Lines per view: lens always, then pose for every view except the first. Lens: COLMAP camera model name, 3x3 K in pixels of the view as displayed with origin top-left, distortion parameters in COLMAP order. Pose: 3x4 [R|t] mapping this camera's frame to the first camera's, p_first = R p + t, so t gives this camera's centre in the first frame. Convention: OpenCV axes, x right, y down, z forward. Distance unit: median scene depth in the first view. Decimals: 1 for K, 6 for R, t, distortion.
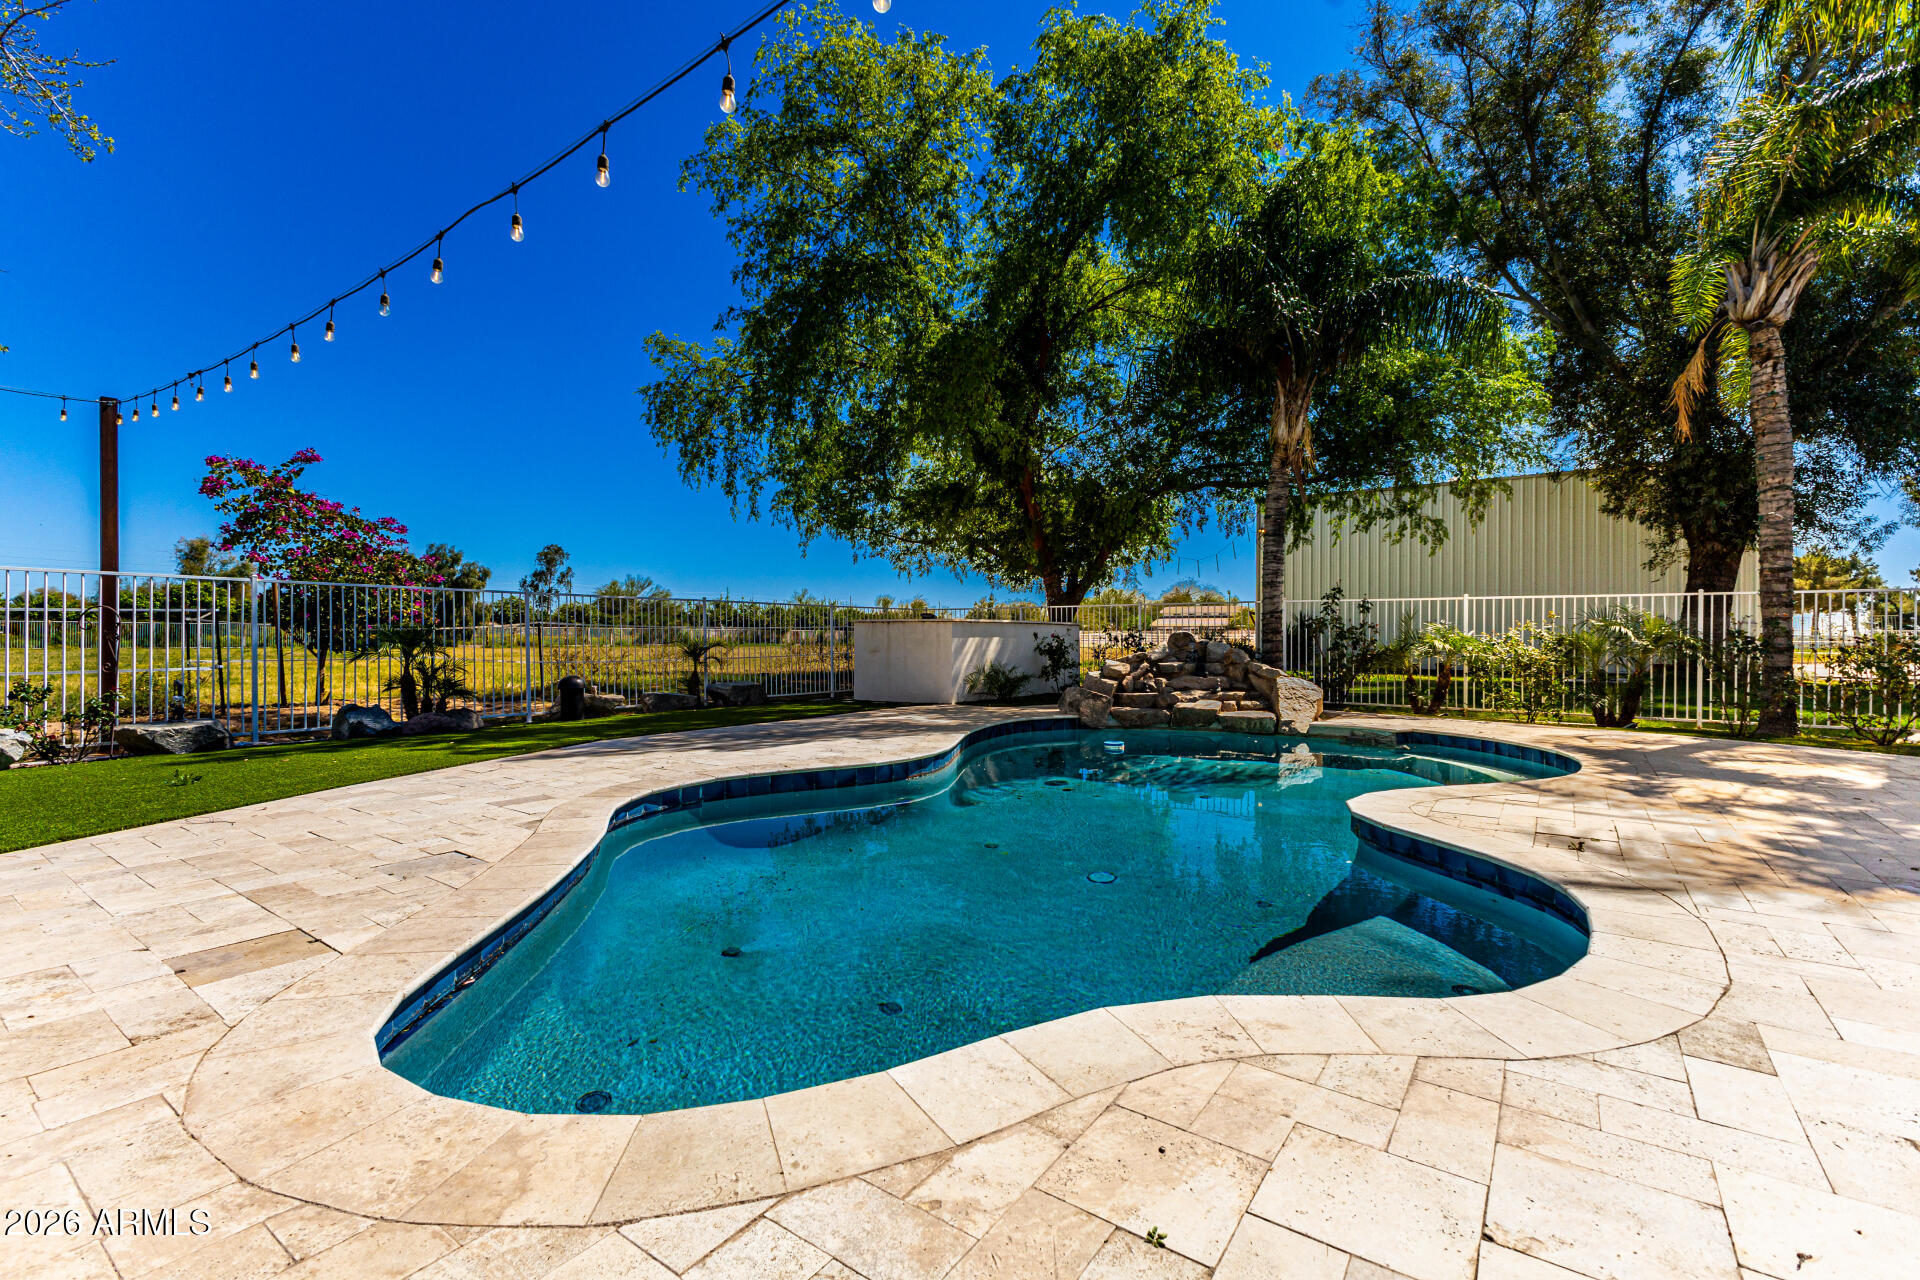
lens RADIAL K [[825.4, 0, 961.1], [0, 825.4, 639.9], [0, 0, 1]] dist [0.004227, 0.000309]
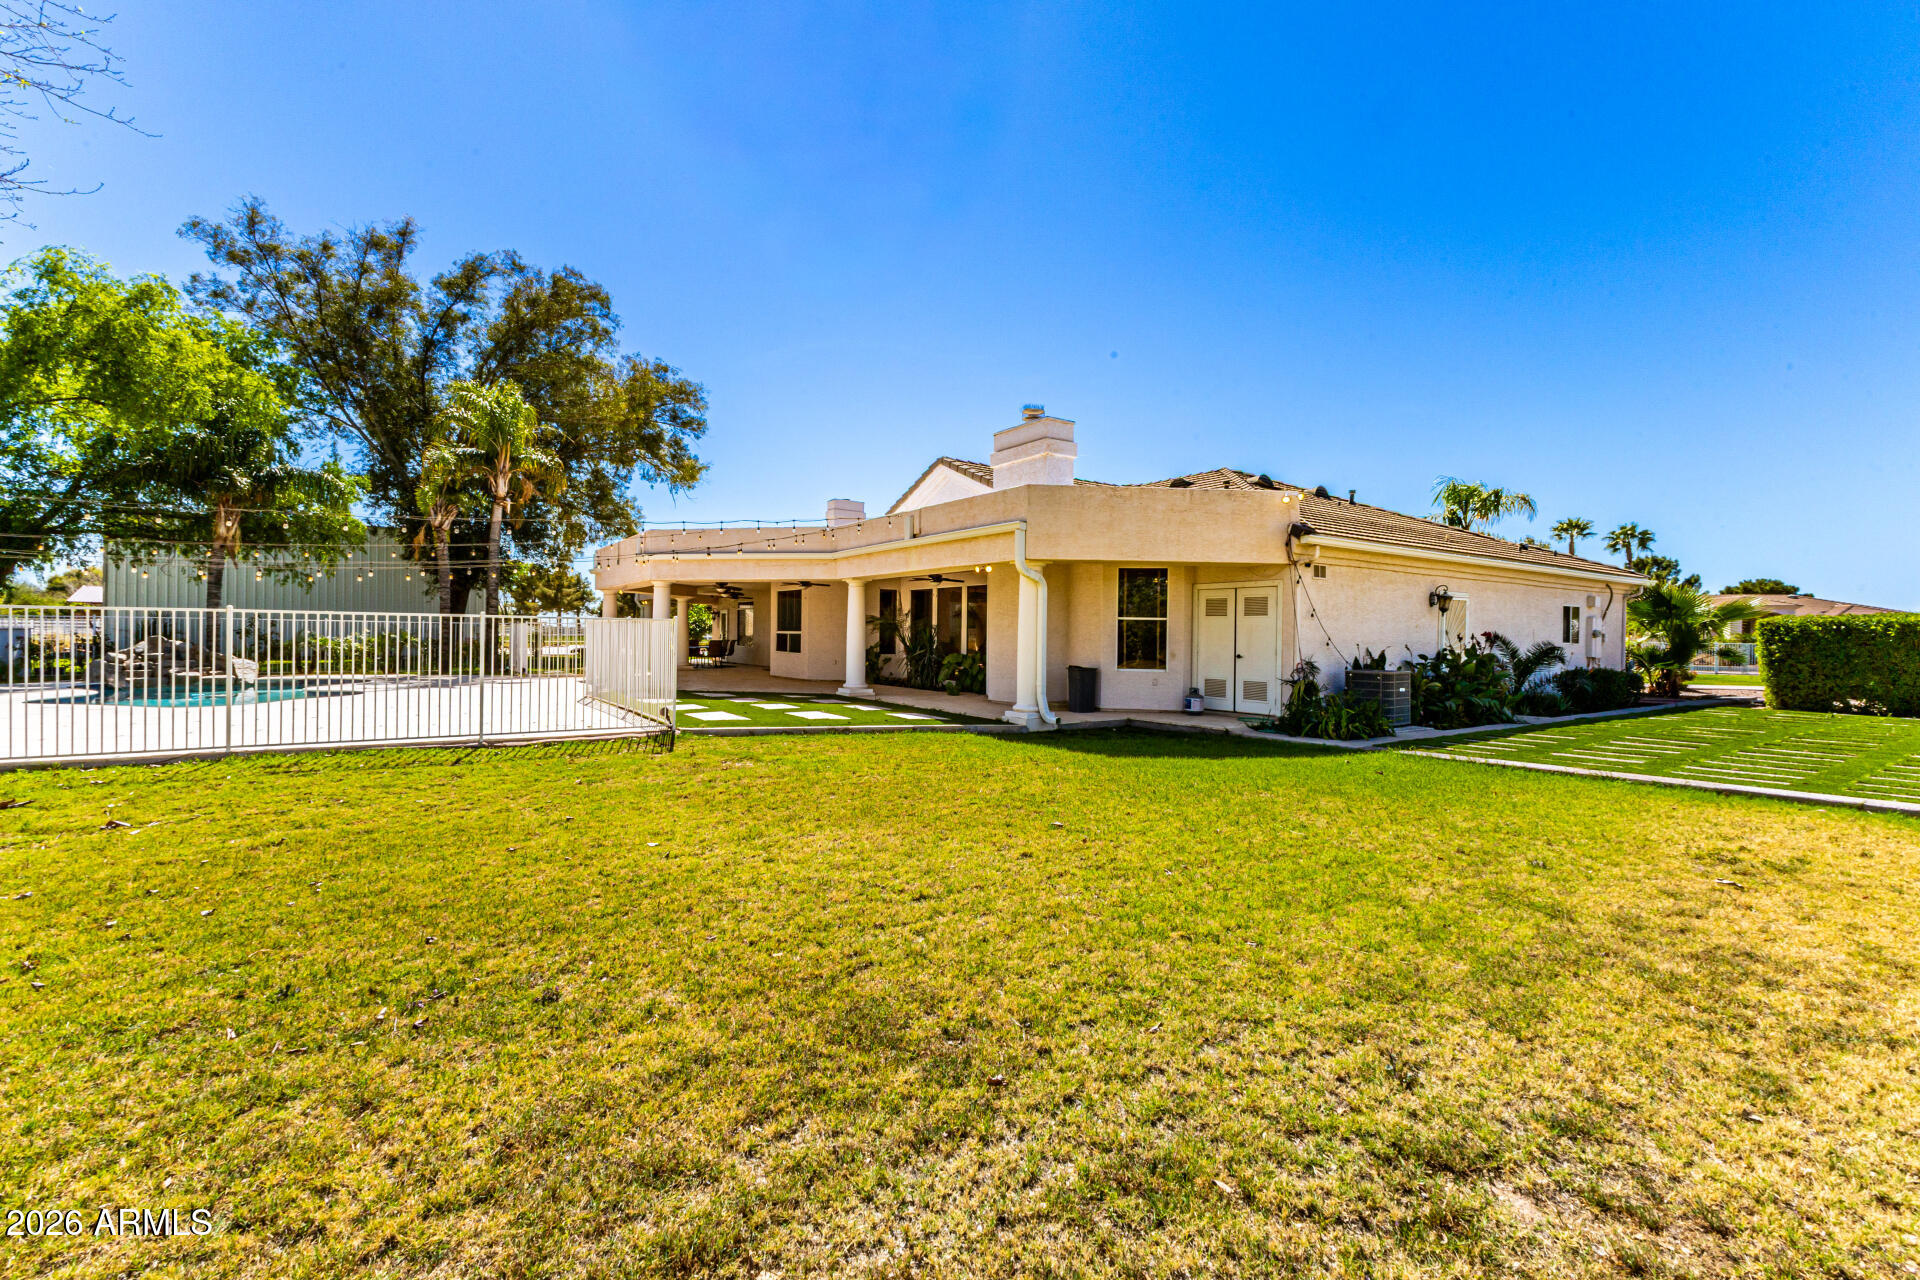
lens RADIAL K [[825.4, 0, 953.8], [0, 825.4, 637.4], [0, 0, 1]] dist [0.004227, 0.000309]
pose [[0.334809, 0.005410, 0.942270, -0.441514], [-0.013417, 0.999910, -0.000974, -0.012282], [-0.942190, -0.012316, 0.334851, -0.639024]]
